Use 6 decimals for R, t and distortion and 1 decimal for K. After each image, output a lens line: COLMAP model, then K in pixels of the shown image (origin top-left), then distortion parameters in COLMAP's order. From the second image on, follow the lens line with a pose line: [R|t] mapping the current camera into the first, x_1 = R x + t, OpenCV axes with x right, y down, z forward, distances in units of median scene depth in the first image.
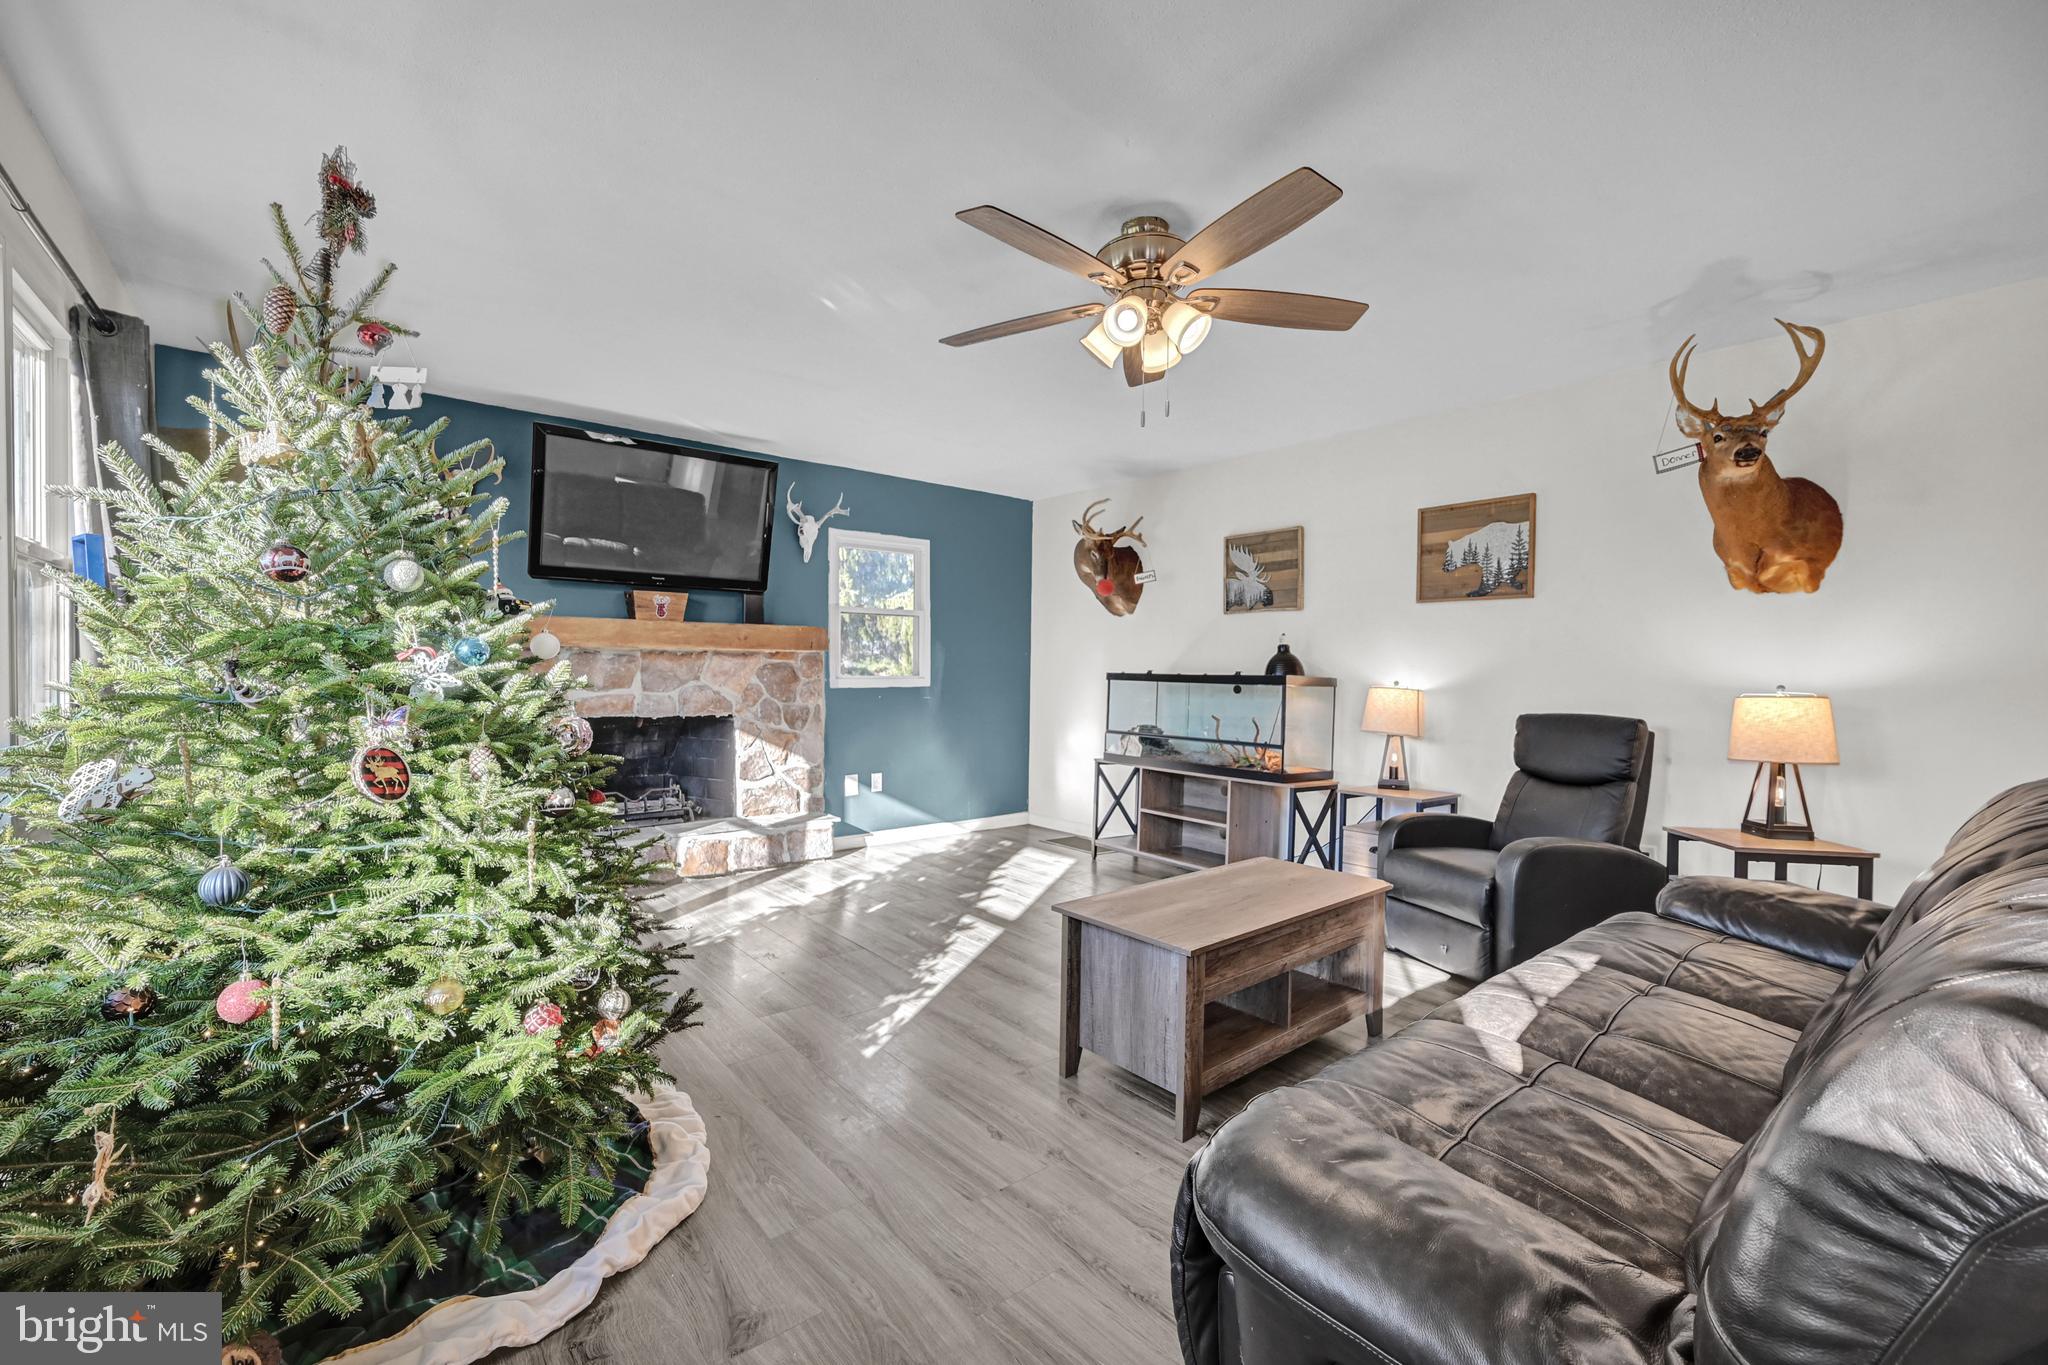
lens RADIAL K [[836.9, 0, 1019.6], [0, 836.9, 656.8], [0, 0, 1]] dist [-0.001777, -0.000231]
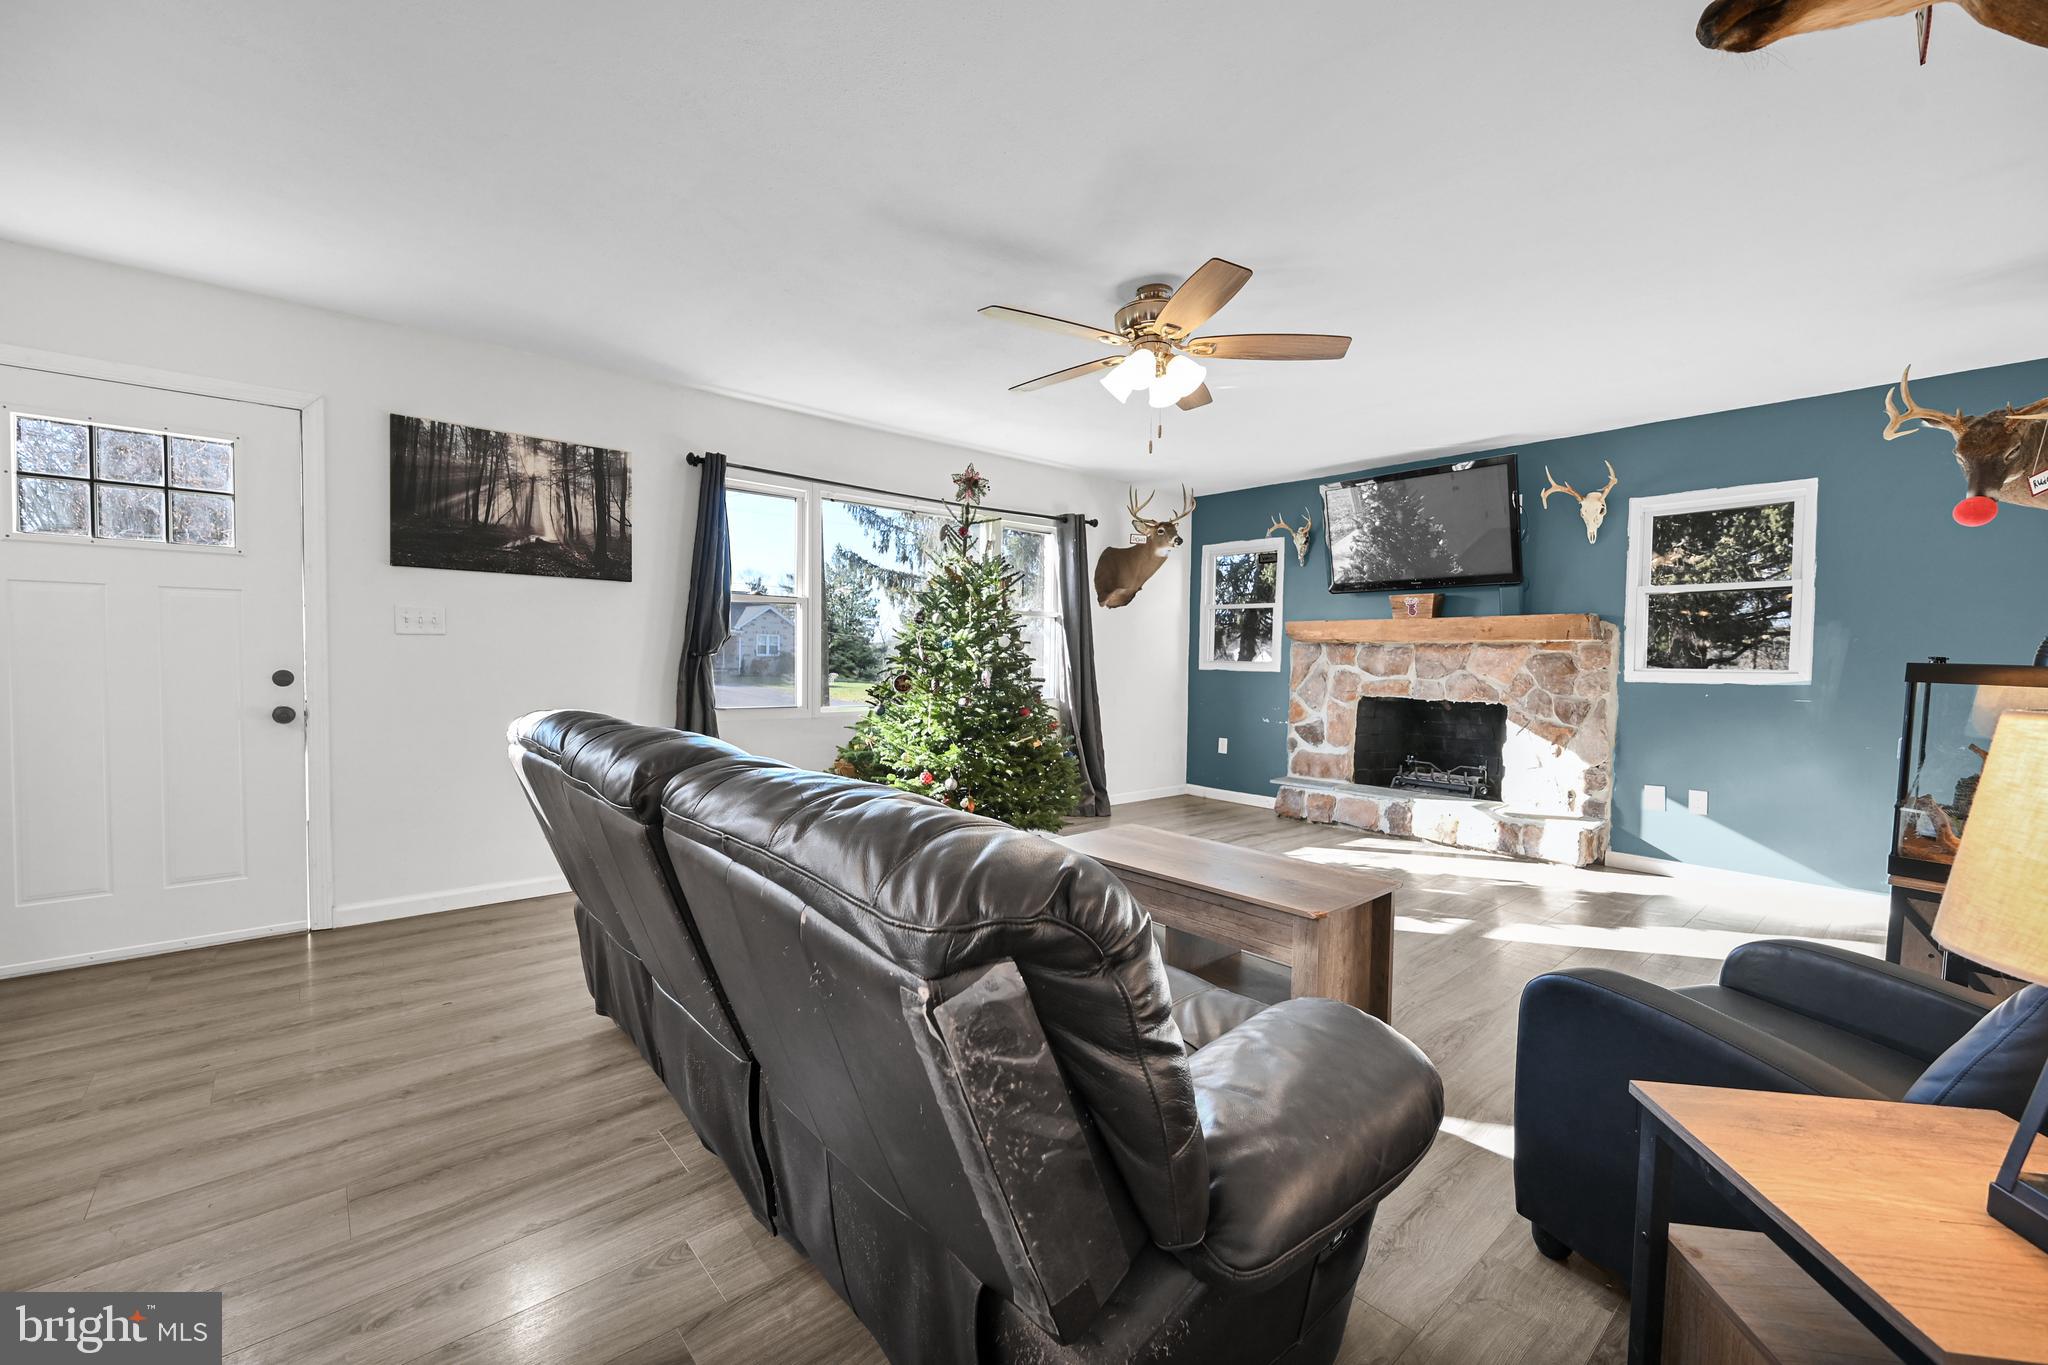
lens RADIAL K [[836.9, 0, 1019.6], [0, 836.9, 656.8], [0, 0, 1]] dist [-0.001777, -0.000231]
pose [[0.033385, -0.007122, -0.999417, 0.706436], [0.002819, 0.999971, -0.007032, 0.017728], [0.999439, -0.002583, 0.033405, 0.383859]]
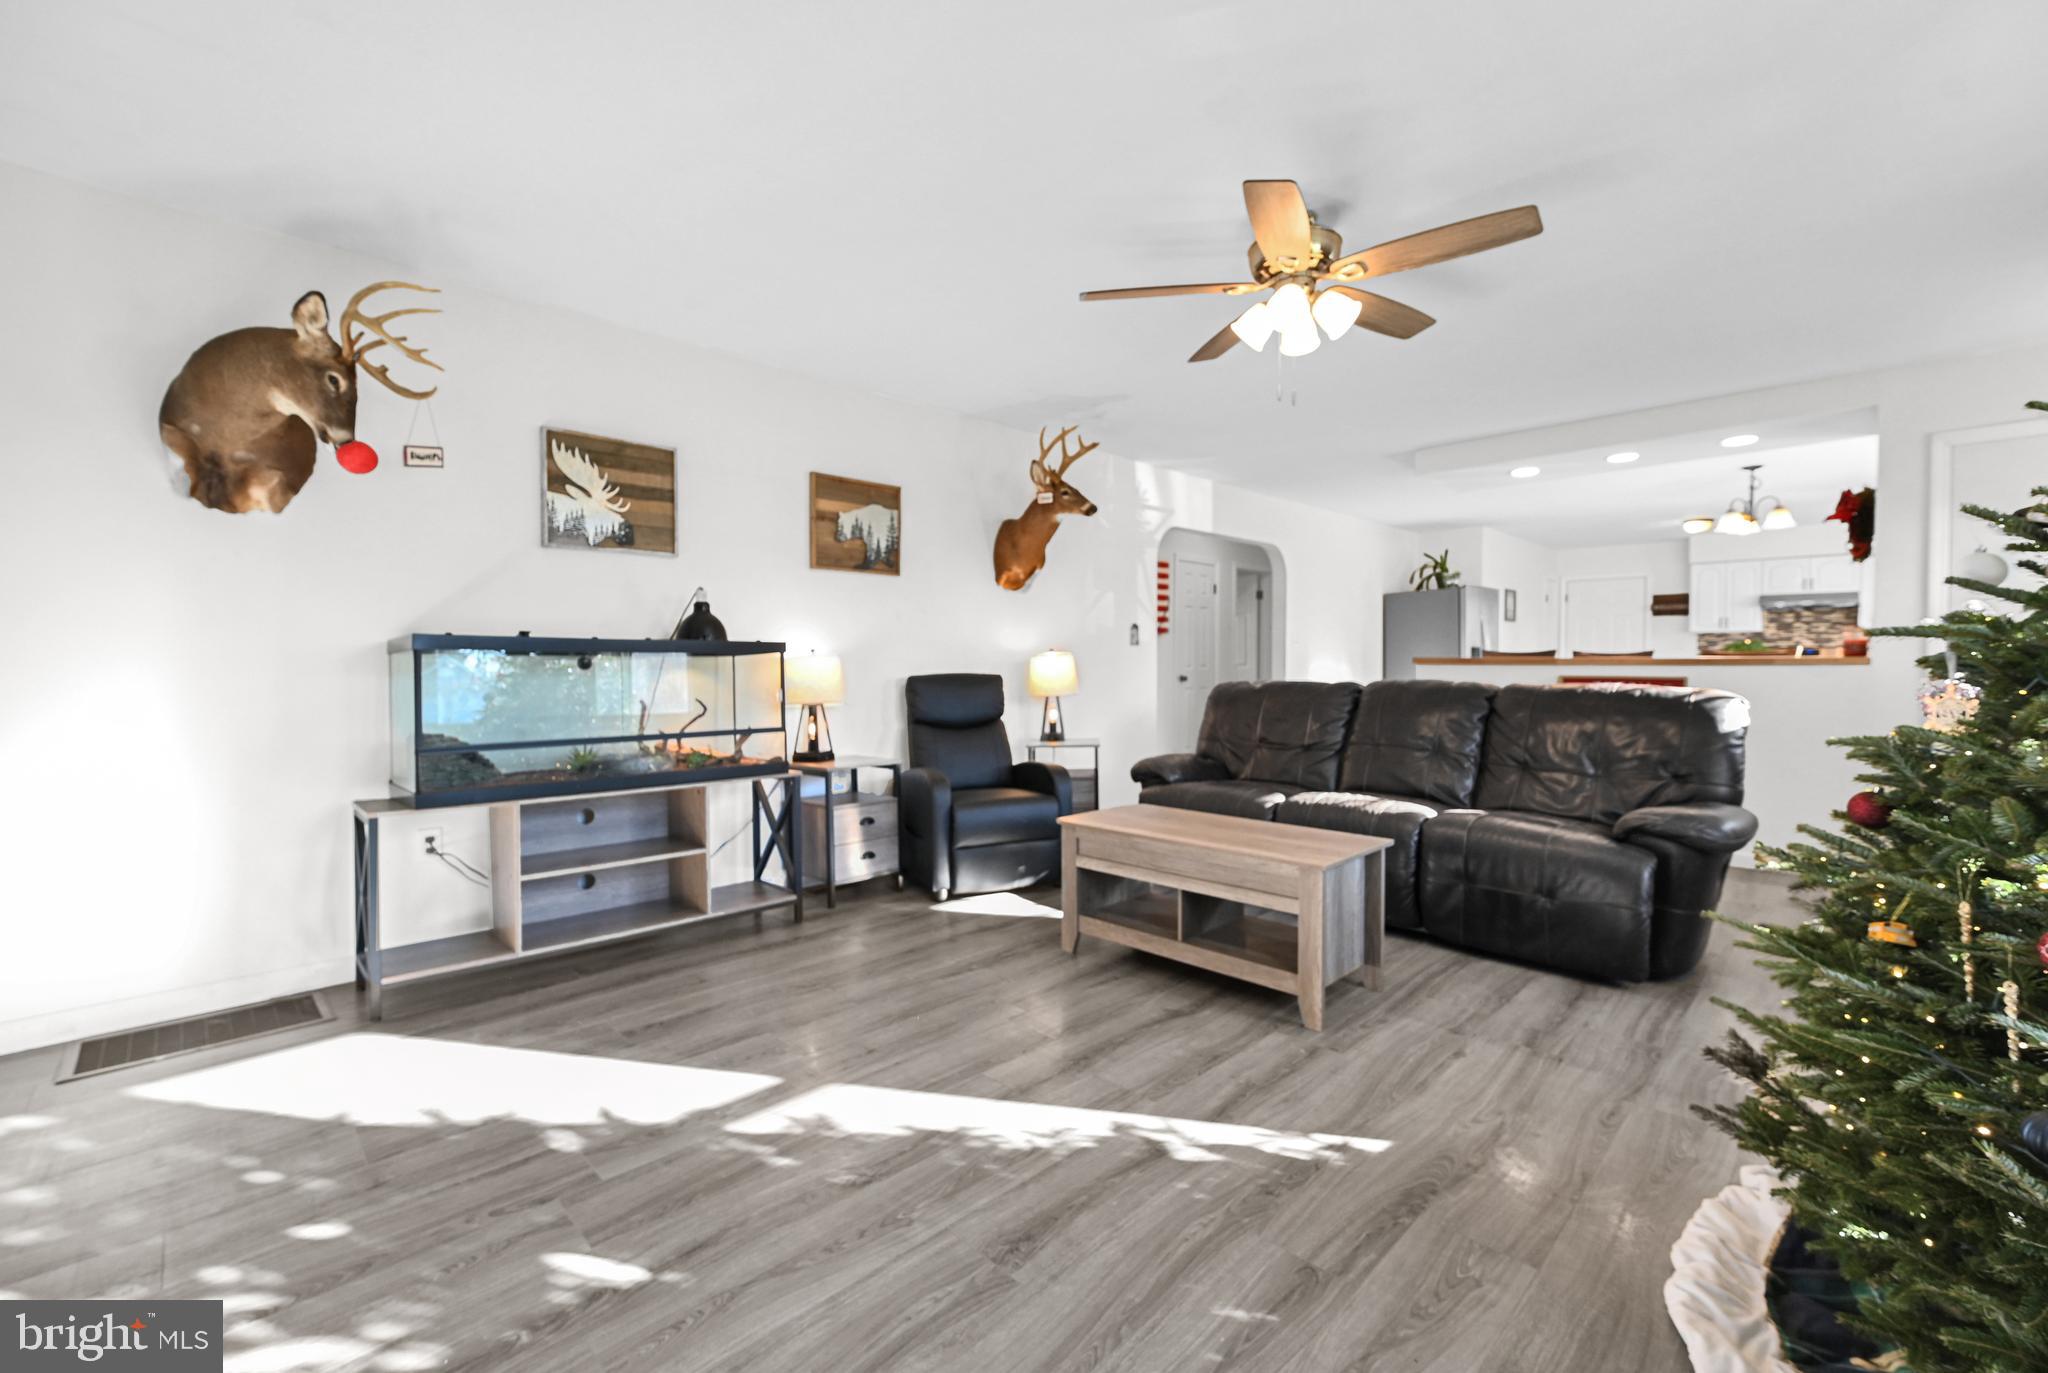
lens RADIAL K [[862.6, 0, 1029.9], [0, 862.6, 667.1], [0, 0, 1]] dist [-0.000805, -0.000077]
pose [[-0.093191, -0.017315, 0.995498, -0.471263], [-0.015153, 0.999758, 0.015970, 0.026126], [-0.995533, -0.013596, -0.093431, 0.725794]]
